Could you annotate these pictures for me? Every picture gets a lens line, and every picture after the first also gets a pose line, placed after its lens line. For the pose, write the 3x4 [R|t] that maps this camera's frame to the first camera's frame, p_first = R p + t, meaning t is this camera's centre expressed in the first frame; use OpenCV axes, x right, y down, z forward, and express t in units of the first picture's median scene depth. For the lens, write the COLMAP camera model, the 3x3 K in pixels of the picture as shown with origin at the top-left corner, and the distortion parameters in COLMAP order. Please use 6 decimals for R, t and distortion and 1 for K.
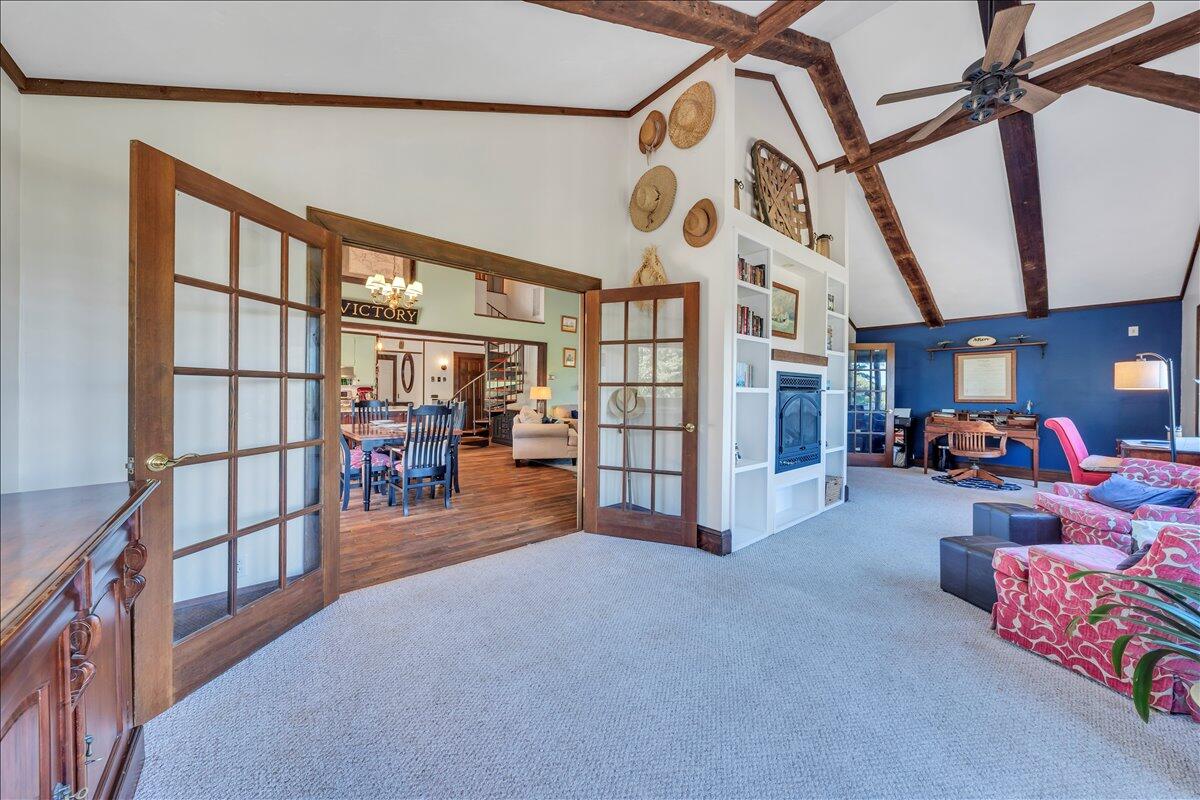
lens RADIAL K [[409.2, 0, 592.6], [0, 409.2, 393.4], [0, 0, 1]] dist [-0.002686, 0.000081]
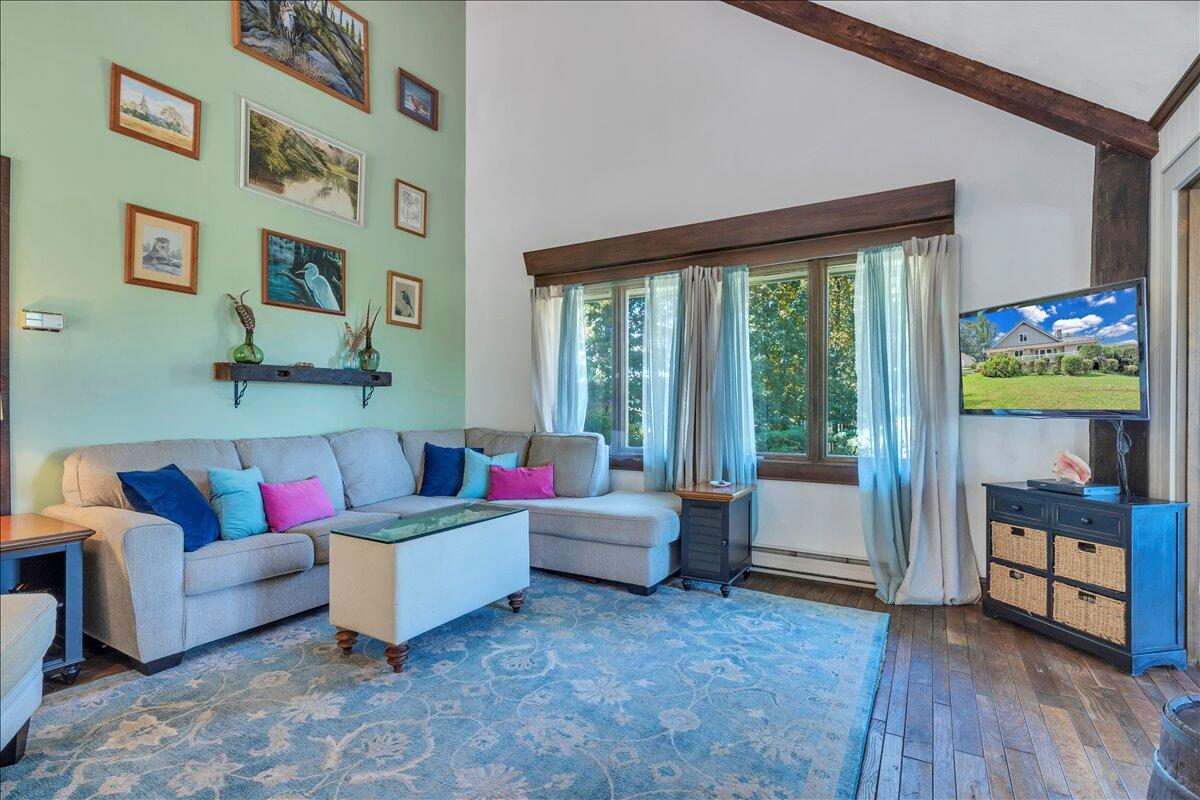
lens RADIAL K [[576.4, 0, 593.6], [0, 576.4, 404.9], [0, 0, 1]] dist [0.004370, 0.000208]
pose [[0.944248, -0.008009, 0.329138, 0.102264], [0.008590, 0.999963, -0.000311, 0.011549], [-0.329124, 0.003121, 0.944282, 0.810474]]
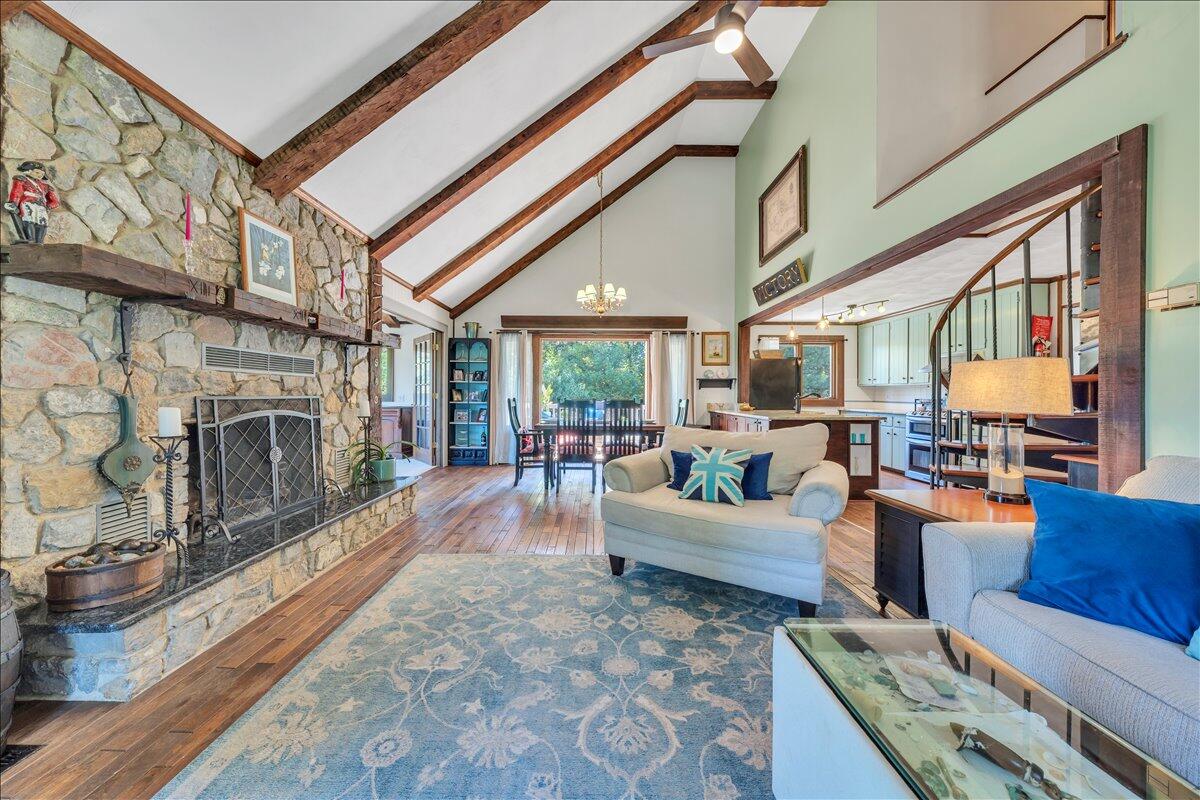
lens RADIAL K [[409.2, 0, 592.3], [0, 409.2, 394.7], [0, 0, 1]] dist [-0.002686, 0.000081]
pose [[-0.648721, -0.015079, -0.760877, 0.264146], [-0.015047, 0.999862, -0.006986, 0.011207], [0.760878, 0.006917, -0.648858, 1.225919]]
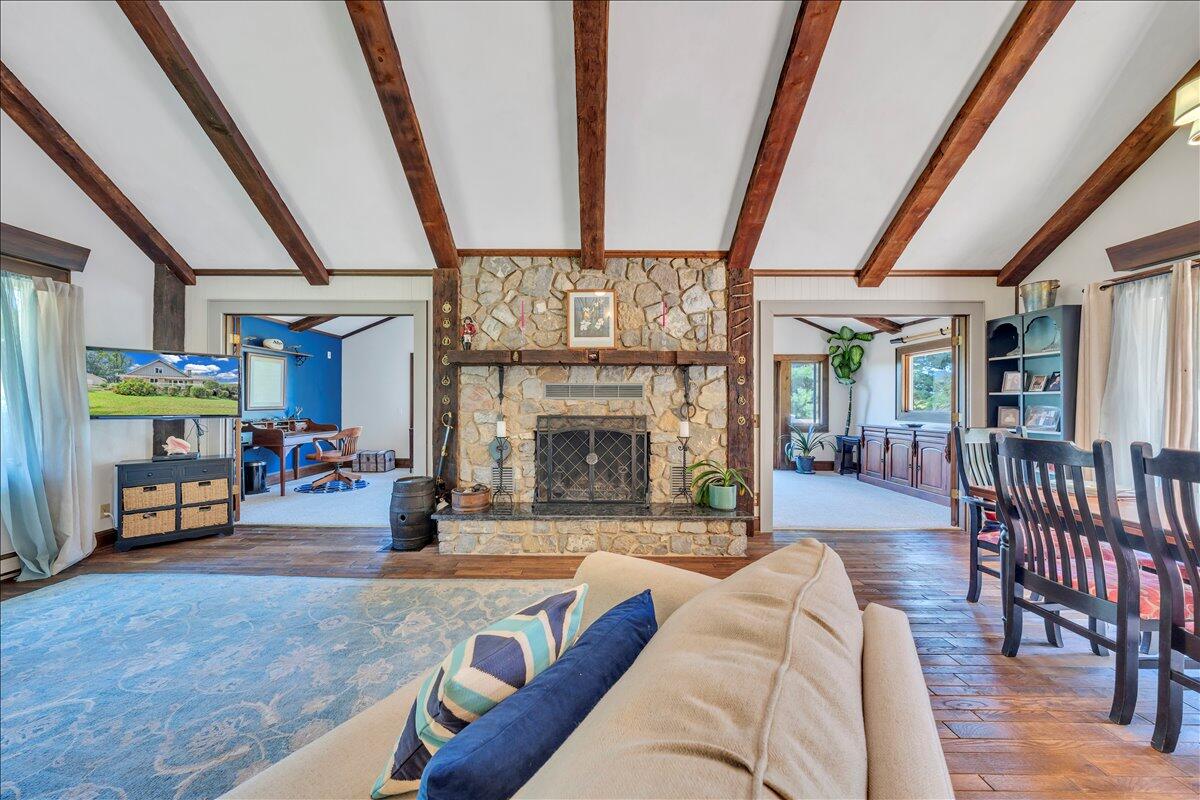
lens RADIAL K [[409.2, 0, 590.7], [0, 409.2, 401.3], [0, 0, 1]] dist [-0.002686, 0.000081]
pose [[-0.759259, -0.009509, 0.650719, -0.197302], [-0.010339, 0.999943, 0.002548, -0.006124], [-0.650706, -0.004793, -0.759315, 1.146258]]
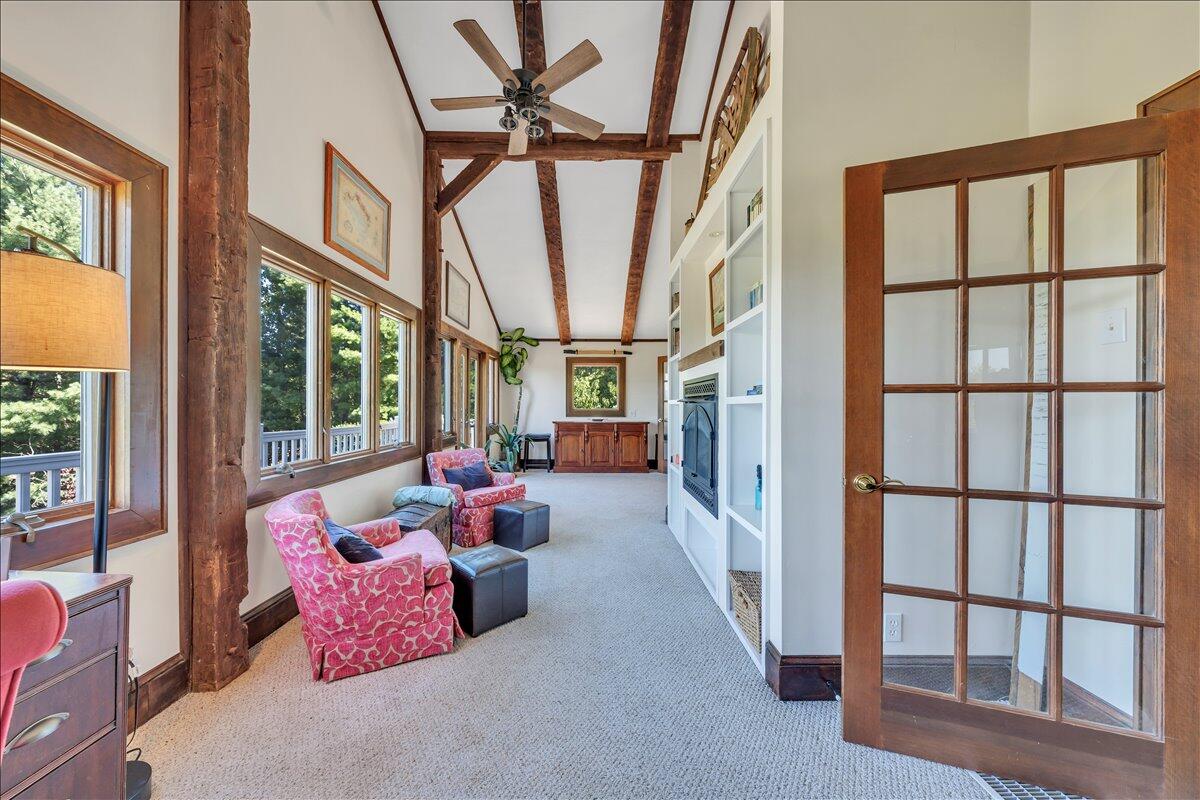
lens RADIAL K [[409.2, 0, 590.9], [0, 409.2, 404.6], [0, 0, 1]] dist [-0.006898, 0.000078]
pose [[-0.644942, -0.014402, -0.764096, 0.697727], [-0.013487, 0.999881, -0.007462, 0.004918], [0.764112, 0.005493, -0.645060, 0.761986]]
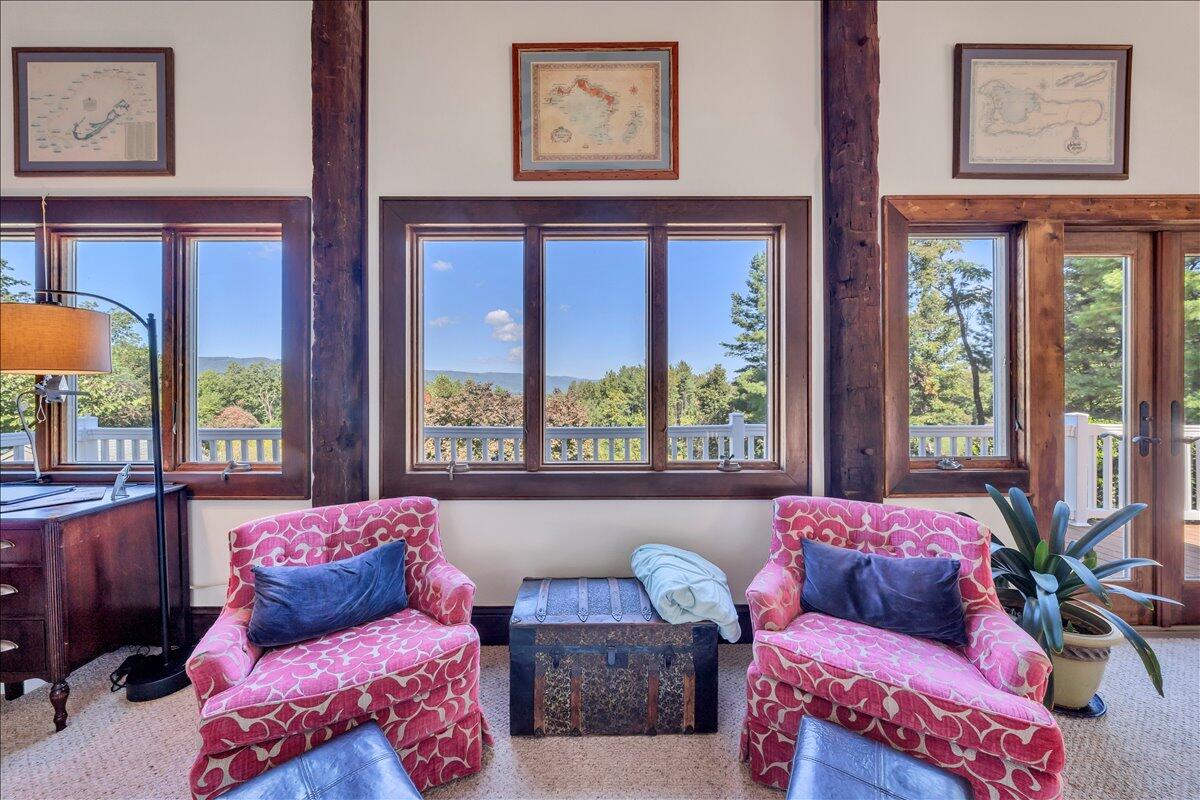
lens RADIAL K [[409.2, 0, 592.2], [0, 409.2, 391.0], [0, 0, 1]] dist [-0.002686, 0.000081]
pose [[-0.768135, -0.008001, 0.640238, 0.338102], [-0.002966, 0.999956, 0.008939, 0.001444], [-0.640281, 0.004968, -0.768125, 0.511956]]
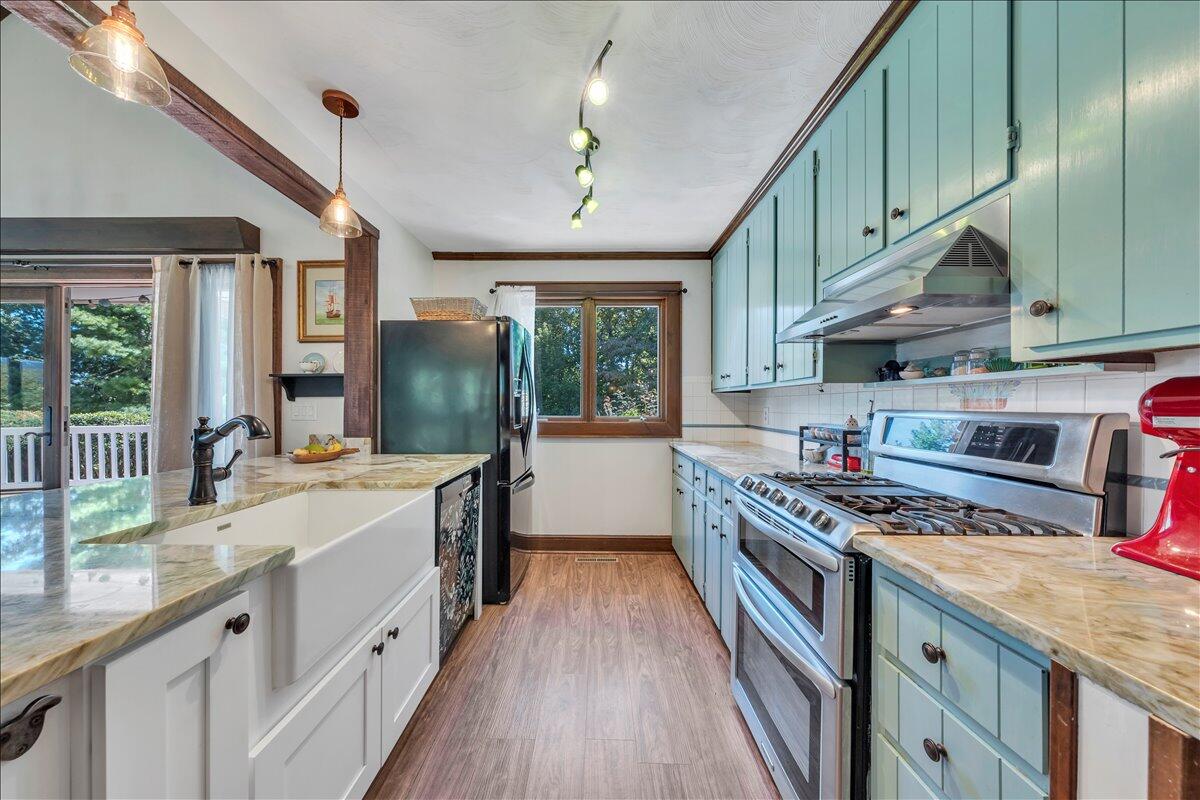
lens RADIAL K [[409.2, 0, 583.1], [0, 409.2, 405.6], [0, 0, 1]] dist [-0.002686, 0.000081]
pose [[-0.657910, -0.014079, -0.752965, -0.554475], [-0.012232, 0.999893, -0.008009, -0.008155], [0.752997, 0.003941, -0.658012, 1.266676]]
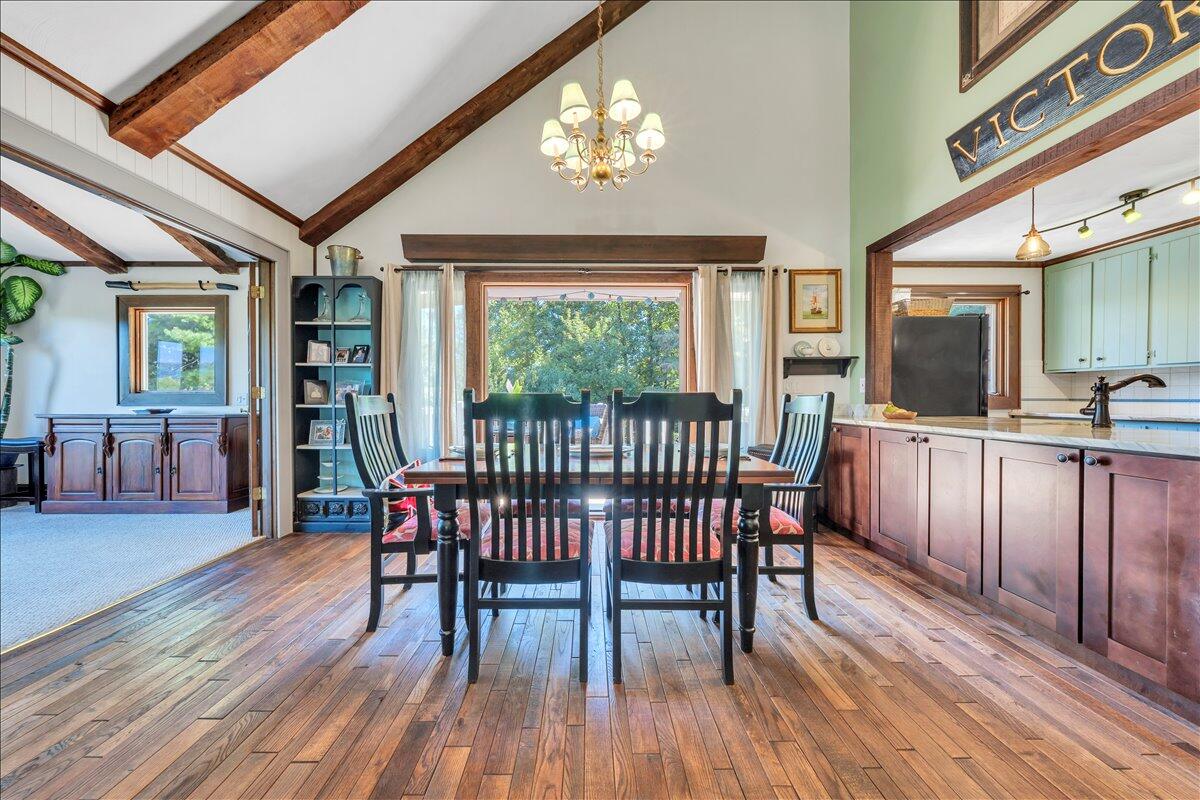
lens RADIAL K [[407.9, 0, 590.5], [0, 407.9, 402.6], [0, 0, 1]] dist [-0.002936, 0.000262]
pose [[-0.638270, -0.004076, -0.769802, -0.102769], [-0.008492, 0.999962, 0.001745, 0.020295], [0.769766, 0.007651, -0.638280, 0.917725]]
